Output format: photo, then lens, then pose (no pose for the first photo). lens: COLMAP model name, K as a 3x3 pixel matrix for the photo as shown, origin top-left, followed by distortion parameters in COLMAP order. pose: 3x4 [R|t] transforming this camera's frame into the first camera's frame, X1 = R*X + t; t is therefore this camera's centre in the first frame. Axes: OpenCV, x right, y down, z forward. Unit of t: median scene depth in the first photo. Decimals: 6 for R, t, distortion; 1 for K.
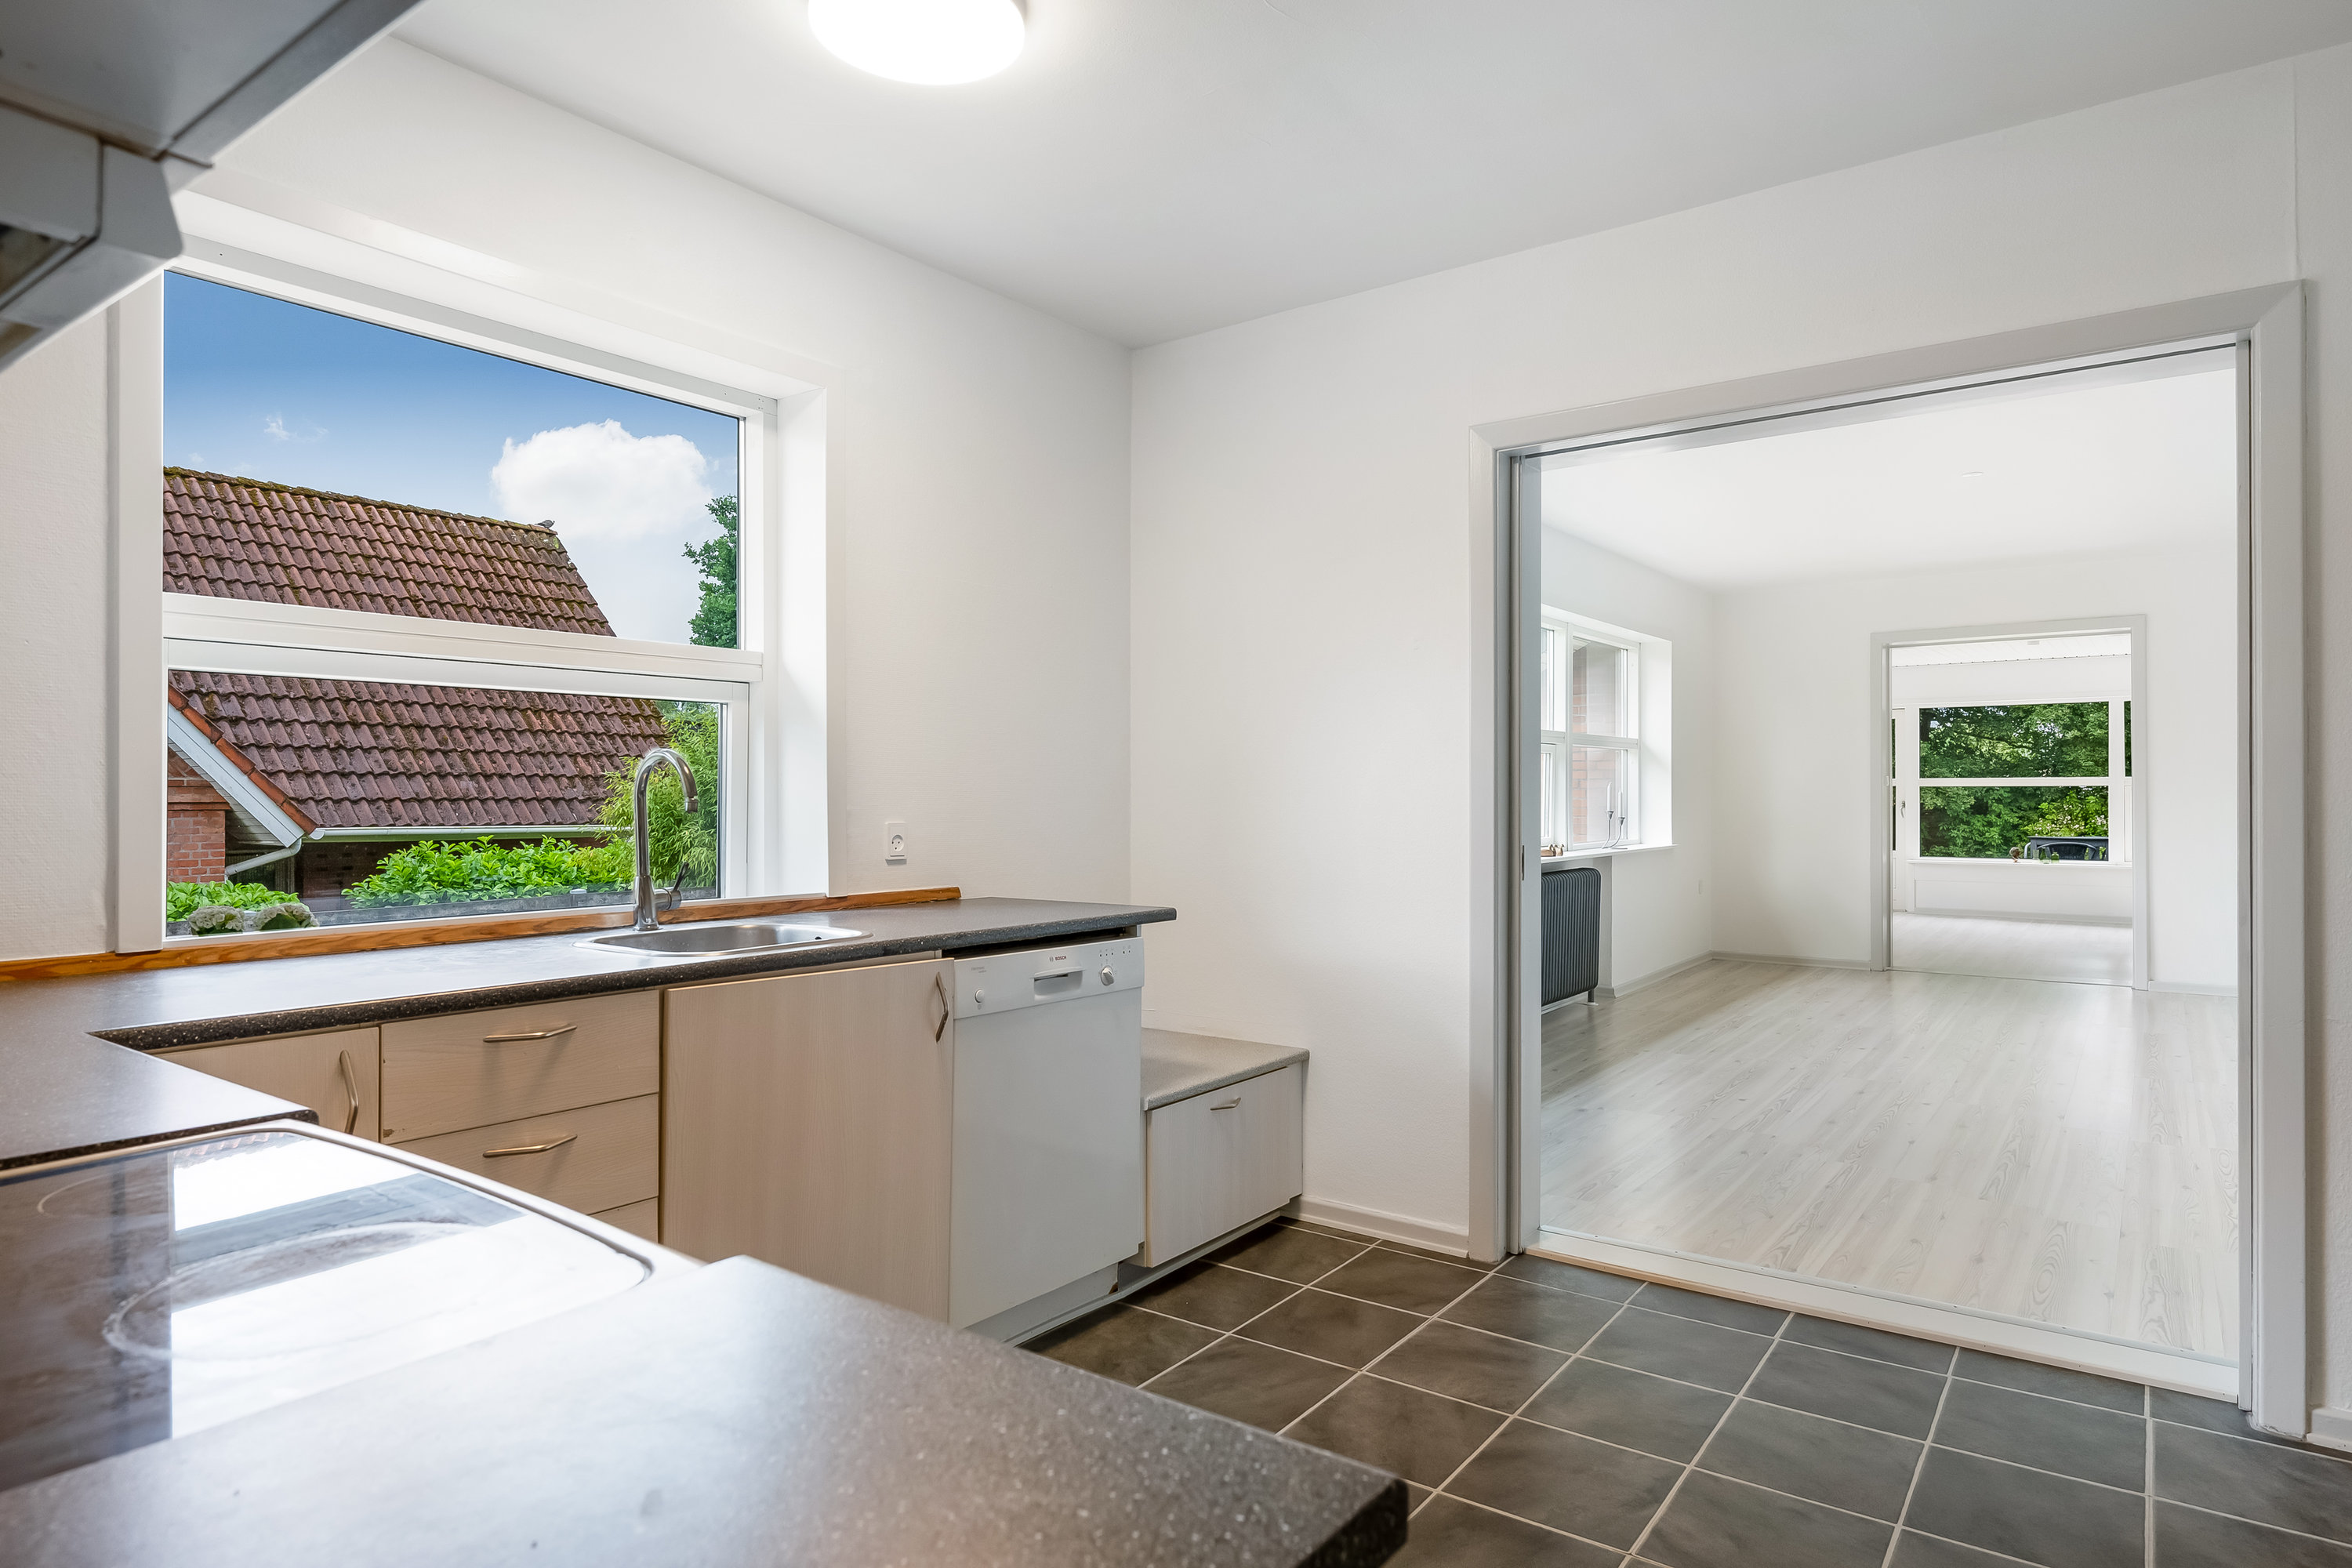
lens RADIAL K [[1344.0, 0, 1169.8], [0, 1344.0, 797.1], [0, 0, 1]] dist [-0.025477, 0.000466]
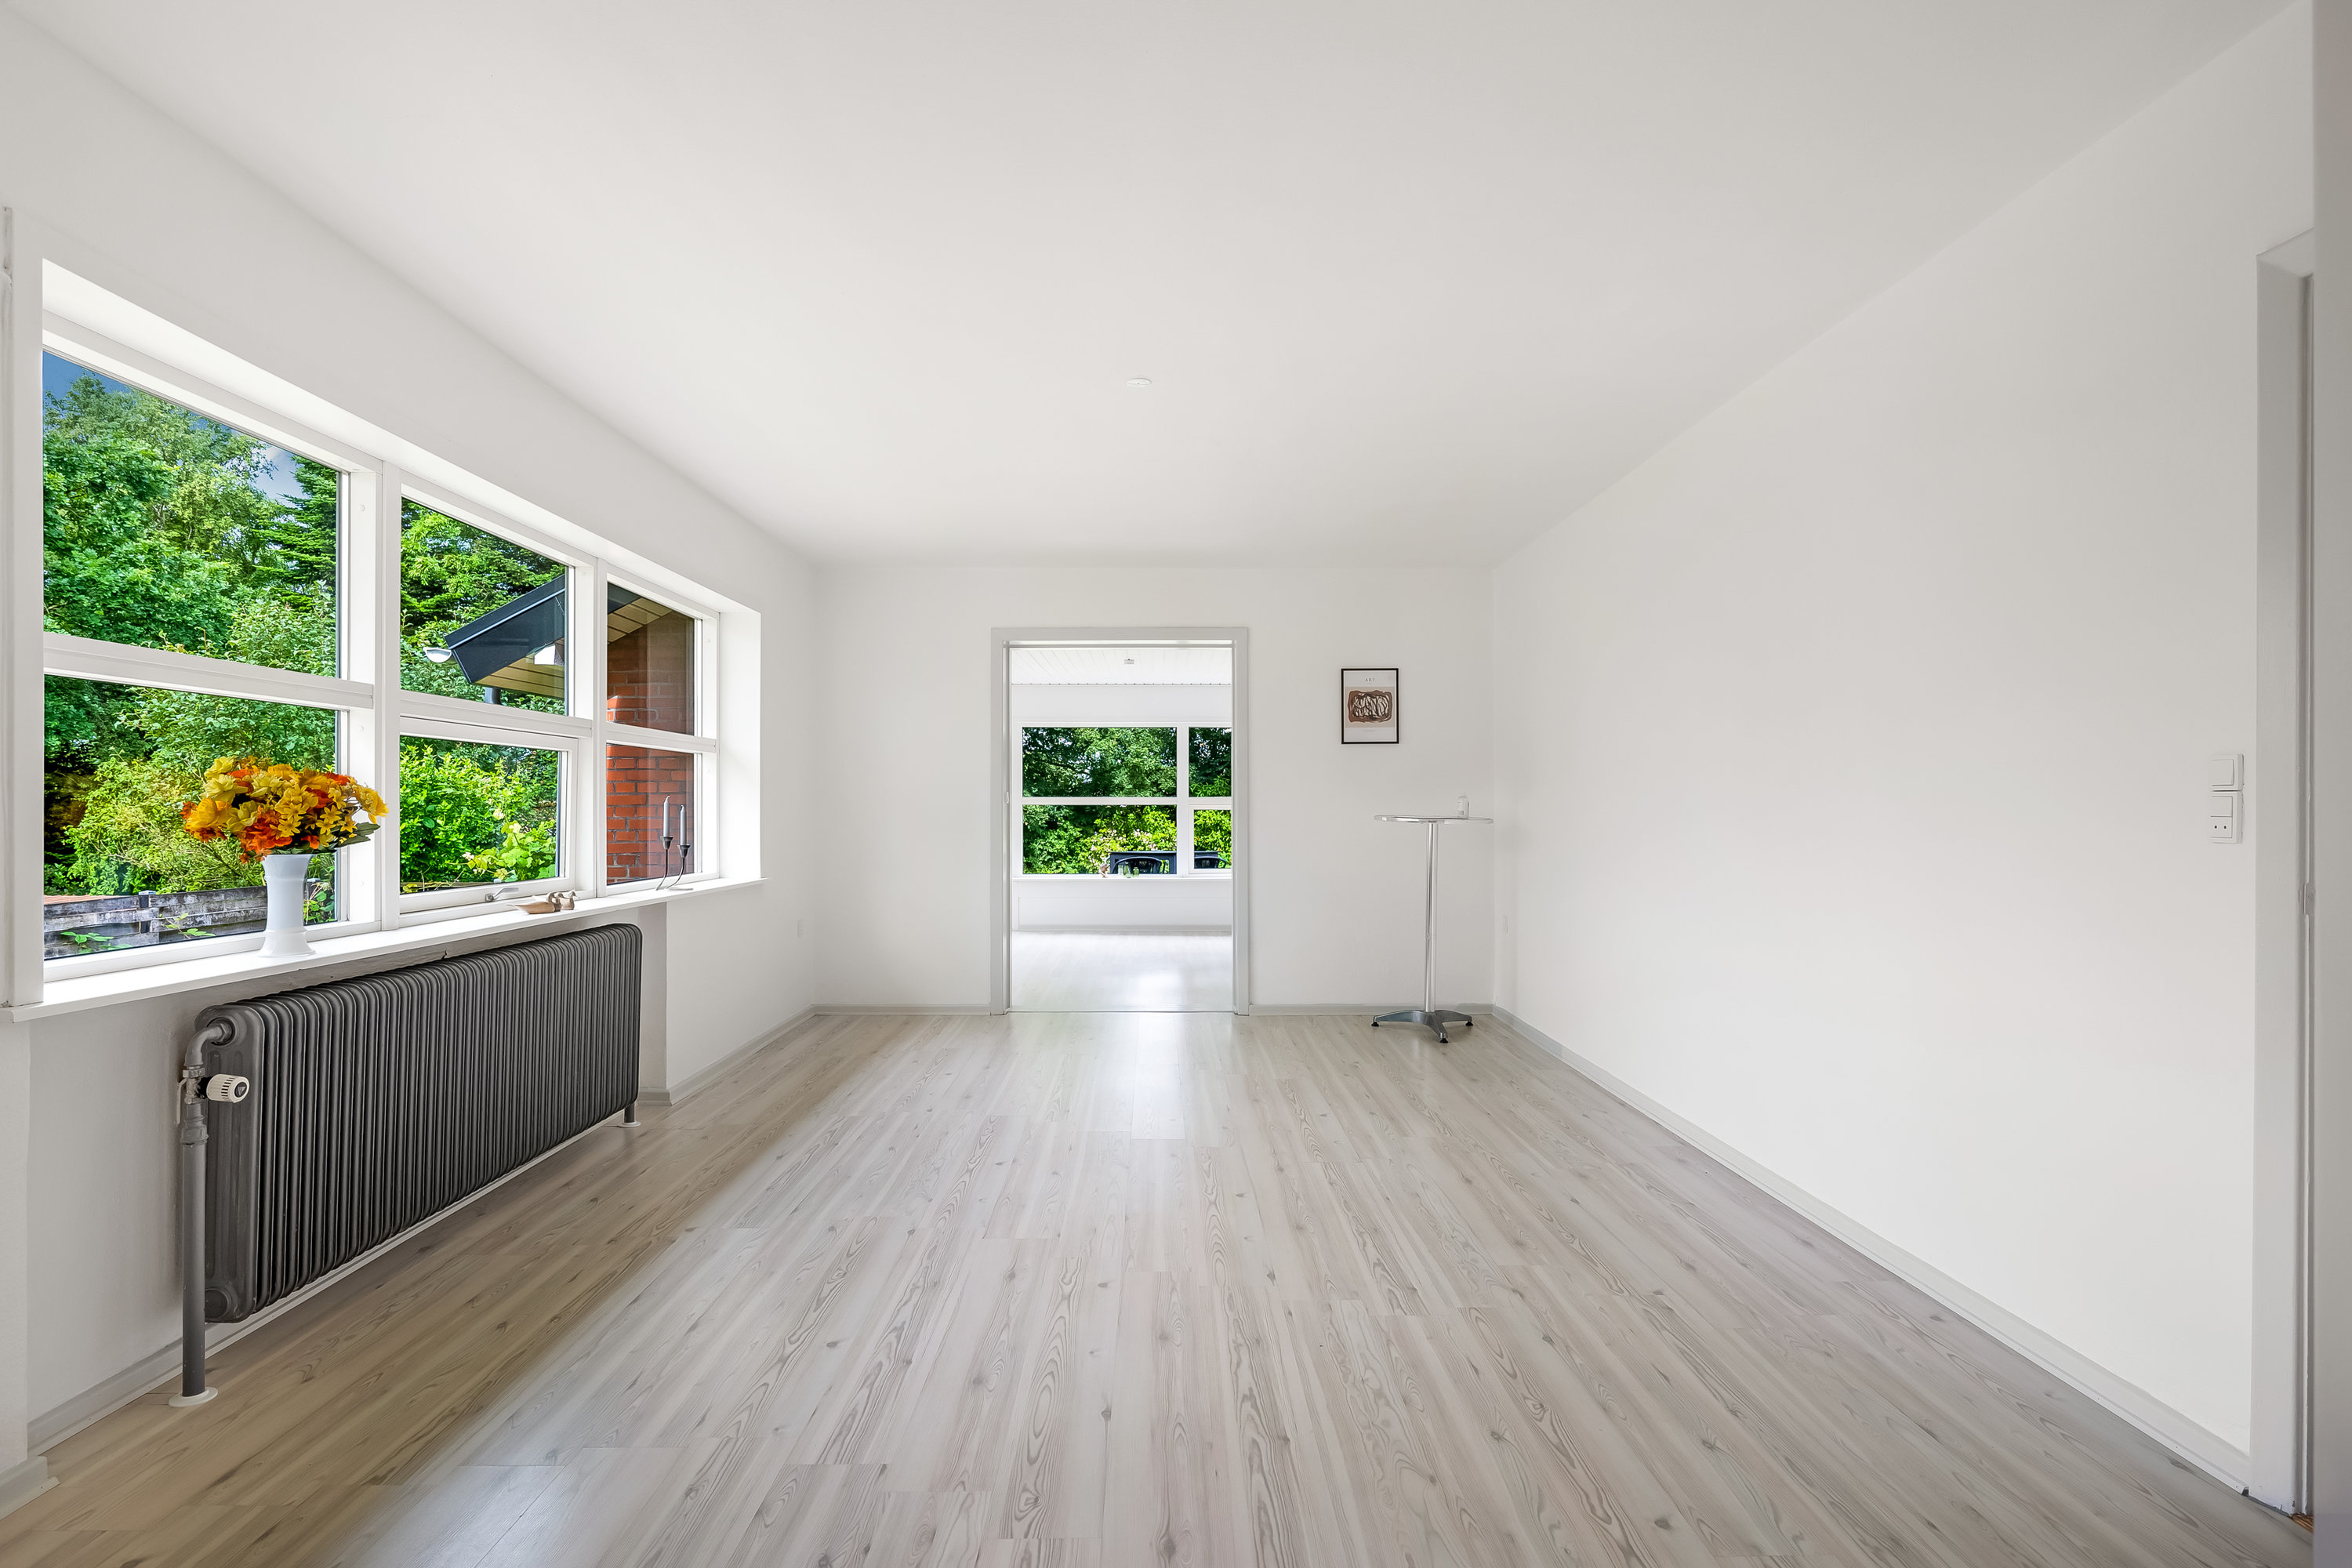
lens RADIAL K [[1269.3, 0, 1175.9], [0, 1269.3, 800.0], [0, 0, 1]] dist [-0.005716, -0.000139]
pose [[0.796818, 0.005725, 0.604192, 0.112655], [0.001232, 0.999938, -0.011101, -0.001410], [-0.604218, 0.009590, 0.796761, 0.247818]]
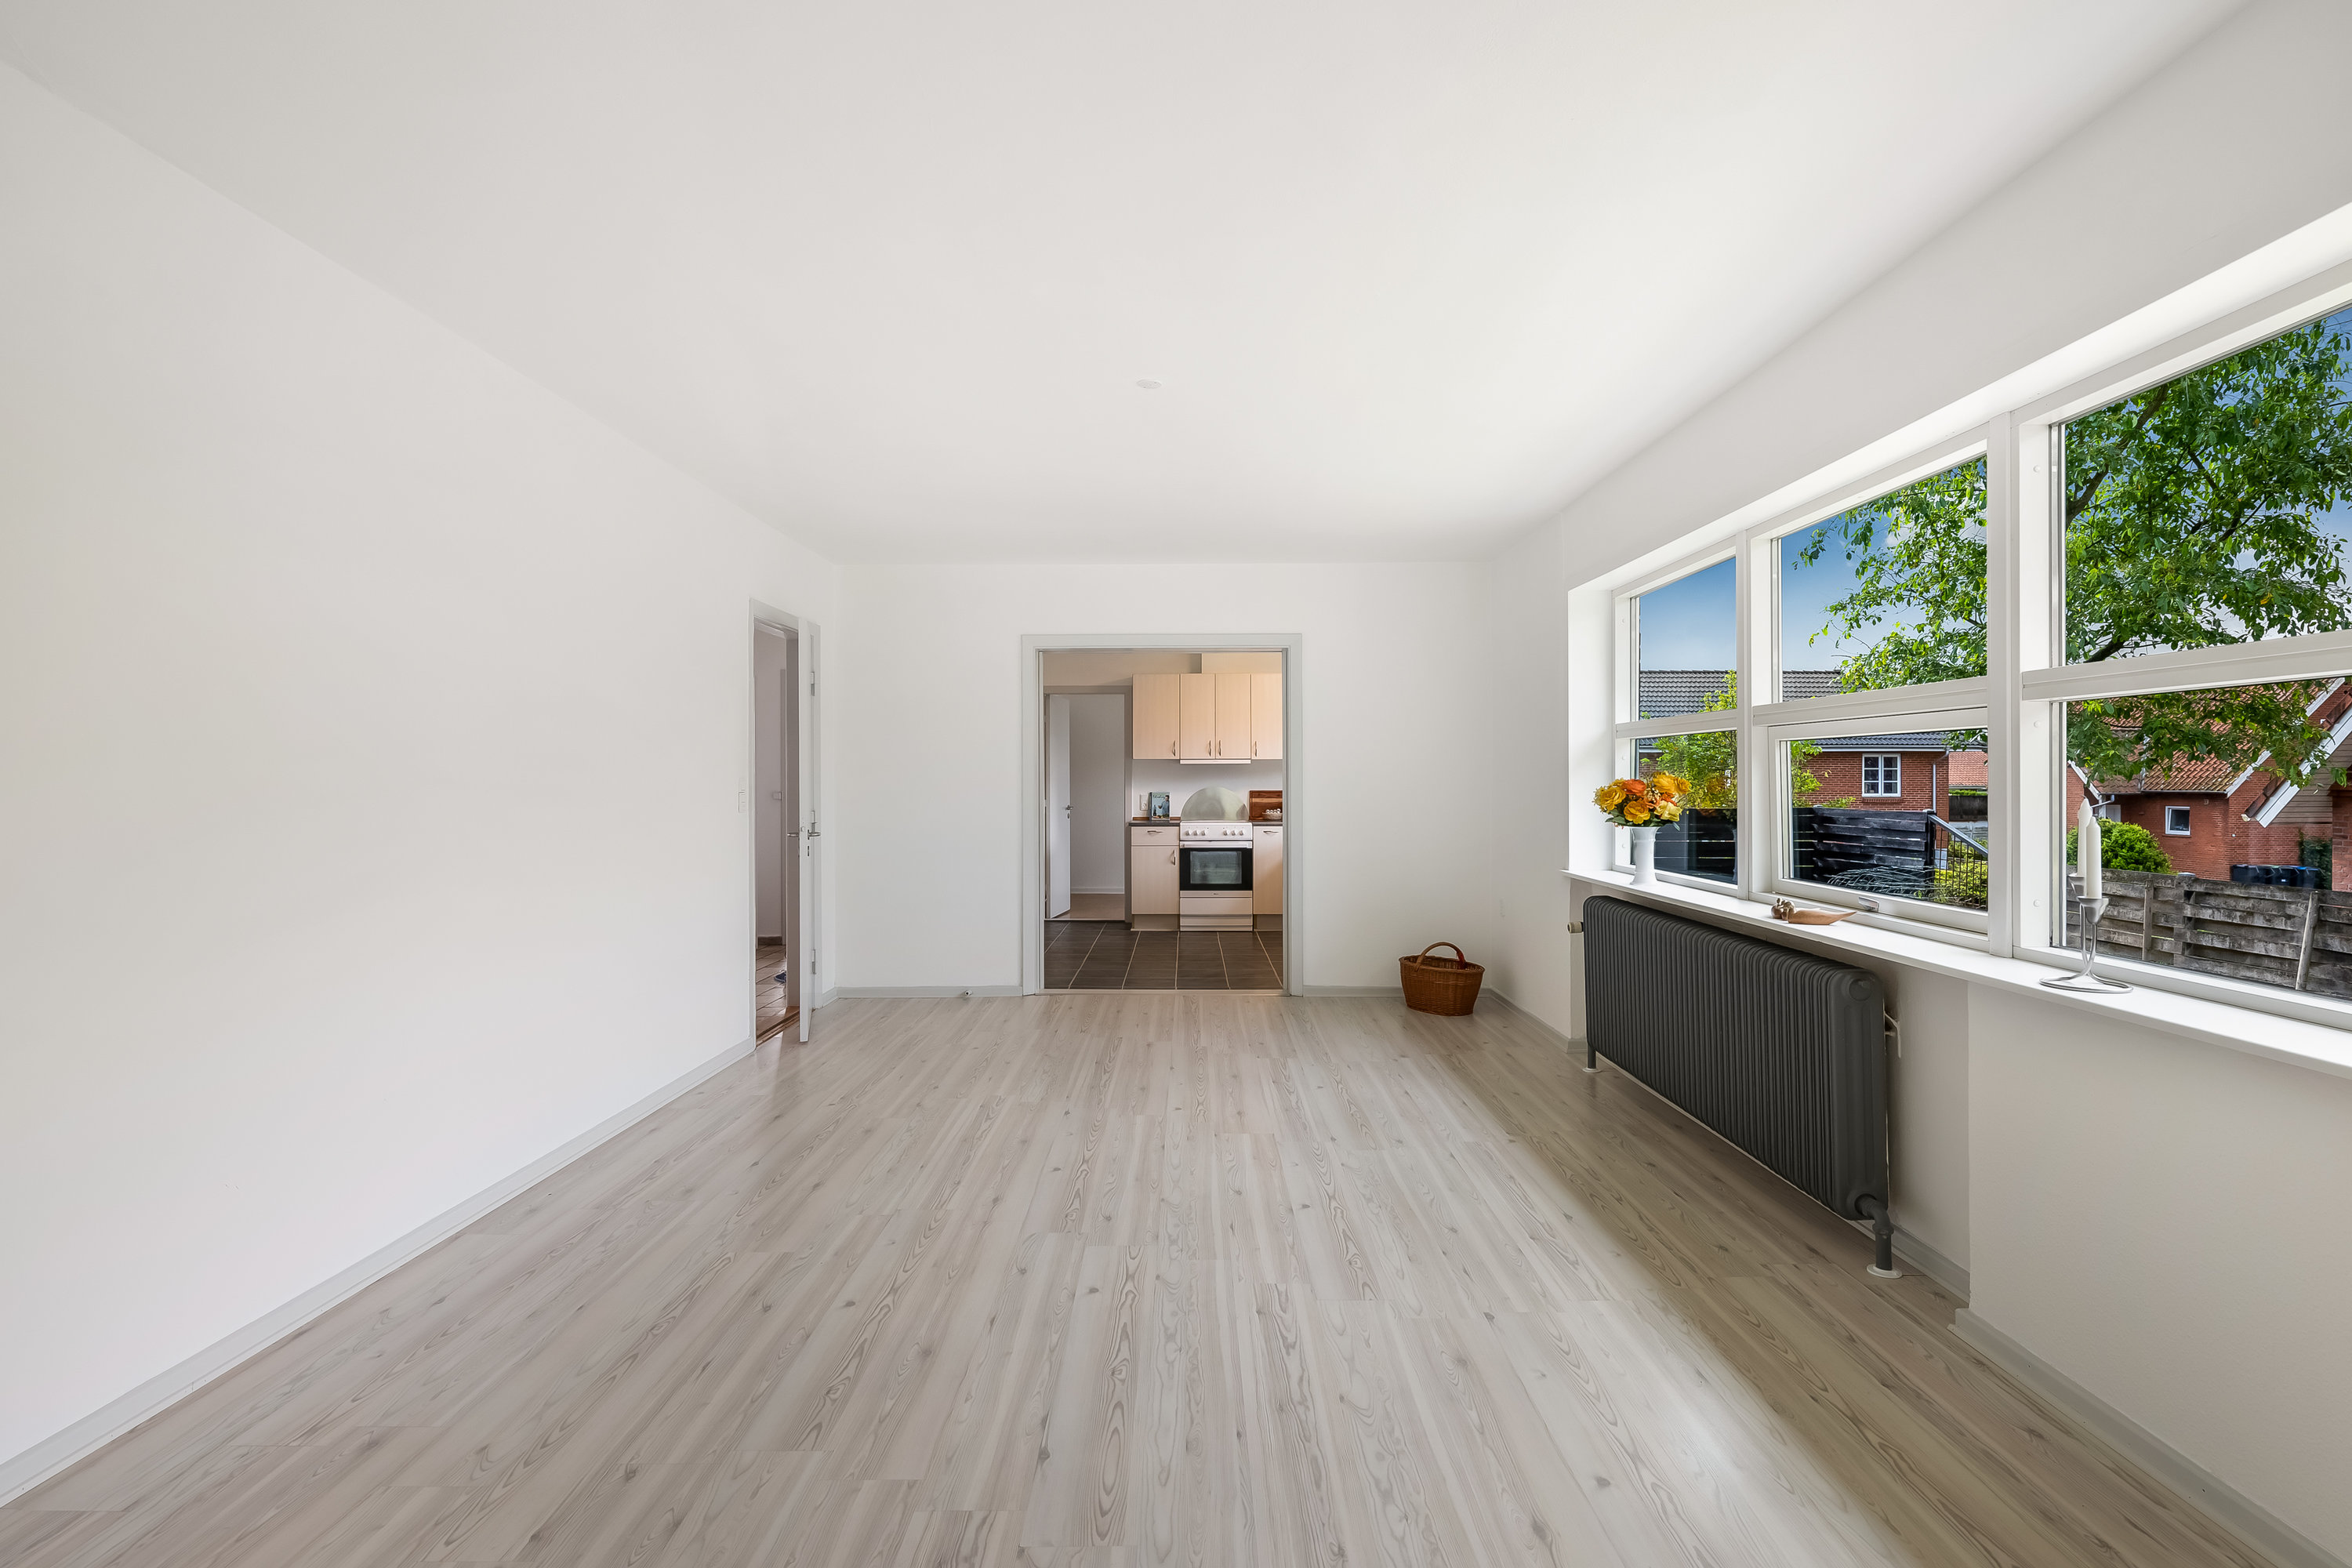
lens RADIAL K [[1169.1, 0, 1175.4], [0, 1169.1, 779.9], [0, 0, 1]] dist [0.001180, 0.000115]
pose [[-0.813728, 0.003036, -0.581238, 0.576054], [0.000587, 0.999990, 0.004401, -0.014034], [0.581245, 0.003240, -0.813722, 0.911390]]
